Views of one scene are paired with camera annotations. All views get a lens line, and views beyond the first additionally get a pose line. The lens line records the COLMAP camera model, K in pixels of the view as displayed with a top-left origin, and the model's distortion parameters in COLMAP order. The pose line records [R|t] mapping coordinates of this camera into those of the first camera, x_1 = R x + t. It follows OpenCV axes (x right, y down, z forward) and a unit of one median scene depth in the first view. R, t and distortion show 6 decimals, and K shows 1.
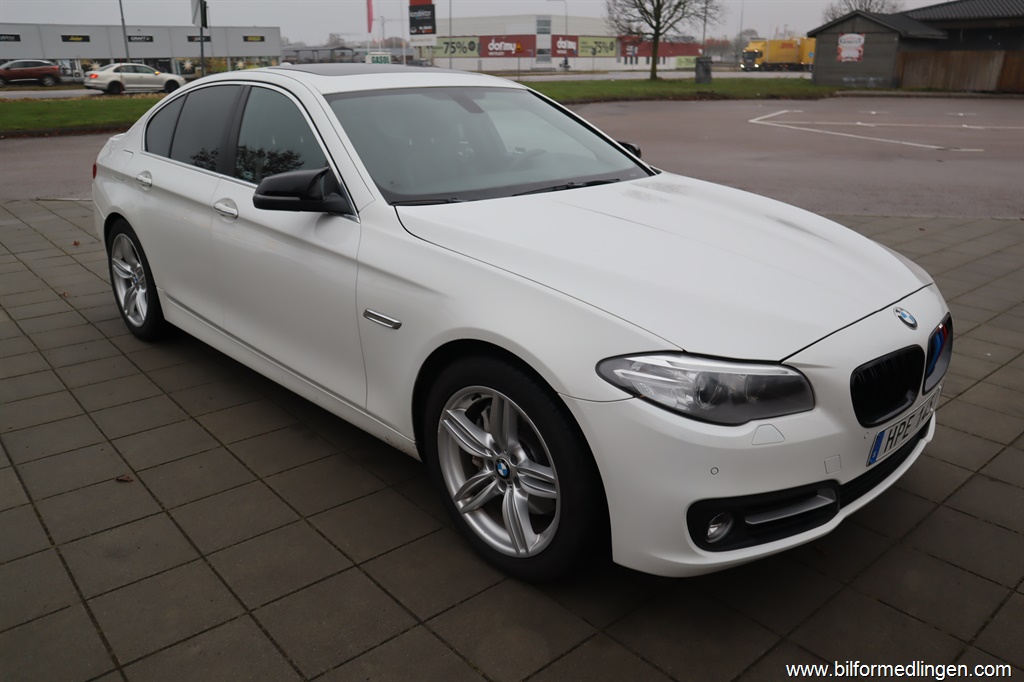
lens RADIAL K [[793.1, 0, 512.0], [0, 793.1, 341.0], [0, 0, 1]] dist [-0.112649, 0.092819]
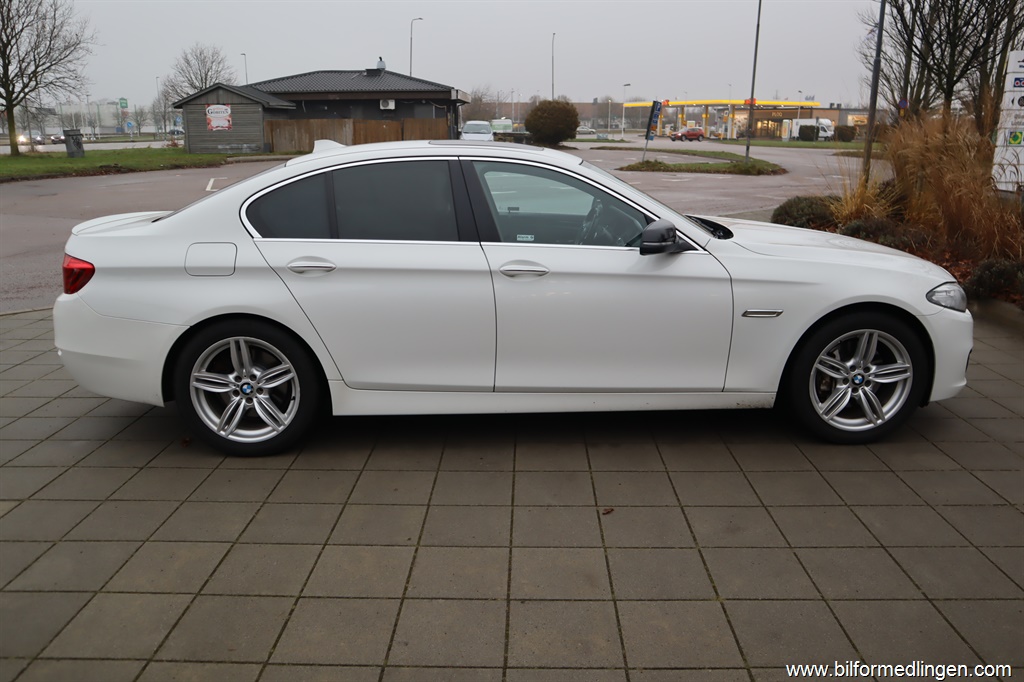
lens RADIAL K [[793.1, 0, 512.0], [0, 793.1, 341.0], [0, 0, 1]] dist [-0.112649, 0.092819]
pose [[0.665416, -0.191617, 0.721460, -0.114631], [0.249416, 0.968018, 0.027061, -0.010015], [-0.703572, 0.161936, 0.691927, 0.024103]]
